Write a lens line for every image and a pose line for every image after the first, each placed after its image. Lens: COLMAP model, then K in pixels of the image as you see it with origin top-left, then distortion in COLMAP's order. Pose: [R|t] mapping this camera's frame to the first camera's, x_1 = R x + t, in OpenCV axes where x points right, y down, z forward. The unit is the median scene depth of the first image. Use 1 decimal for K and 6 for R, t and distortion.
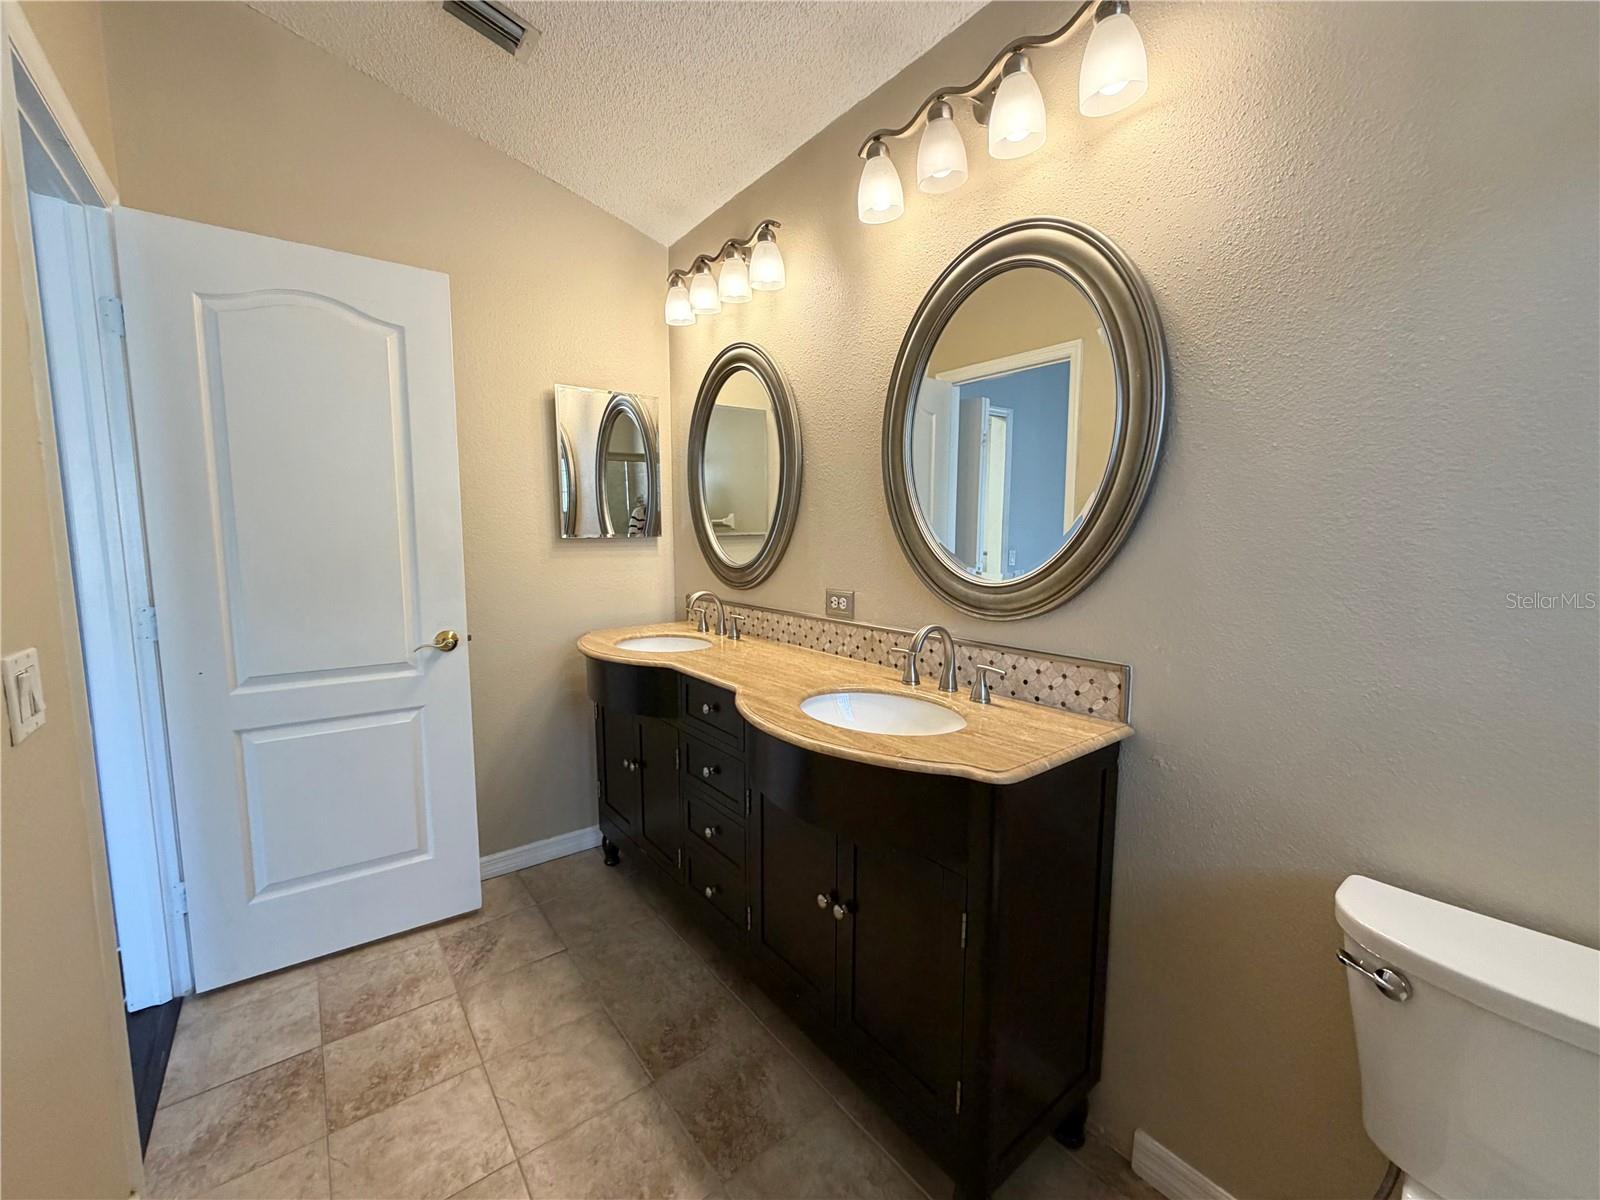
lens RADIAL K [[637.0, 0, 808.1], [0, 637.0, 607.3], [0, 0, 1]] dist [-0.002205, 0.001026]
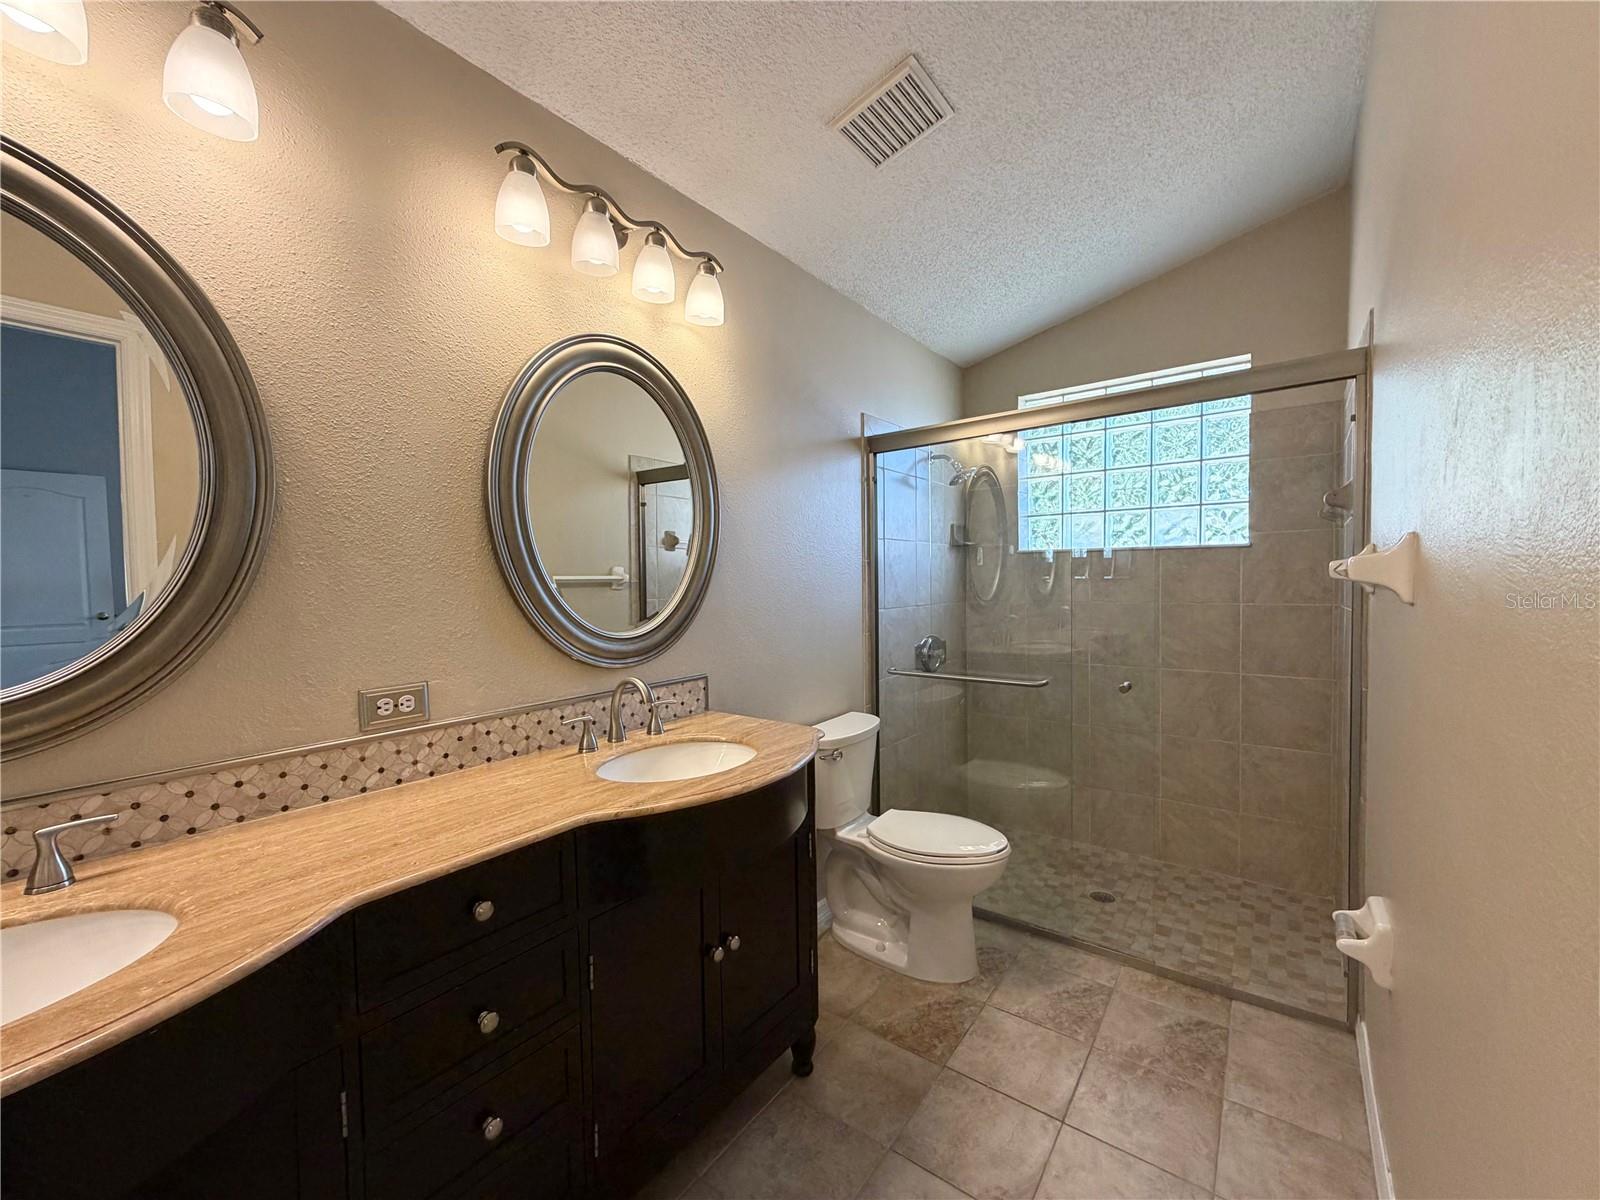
lens RADIAL K [[637.0, 0, 817.7], [0, 637.0, 594.2], [0, 0, 1]] dist [-0.002205, 0.001026]
pose [[-0.255839, -0.031258, 0.966214, -0.838159], [0.123346, 0.990253, 0.064696, -0.131631], [-0.958818, 0.135730, -0.249490, 0.872646]]
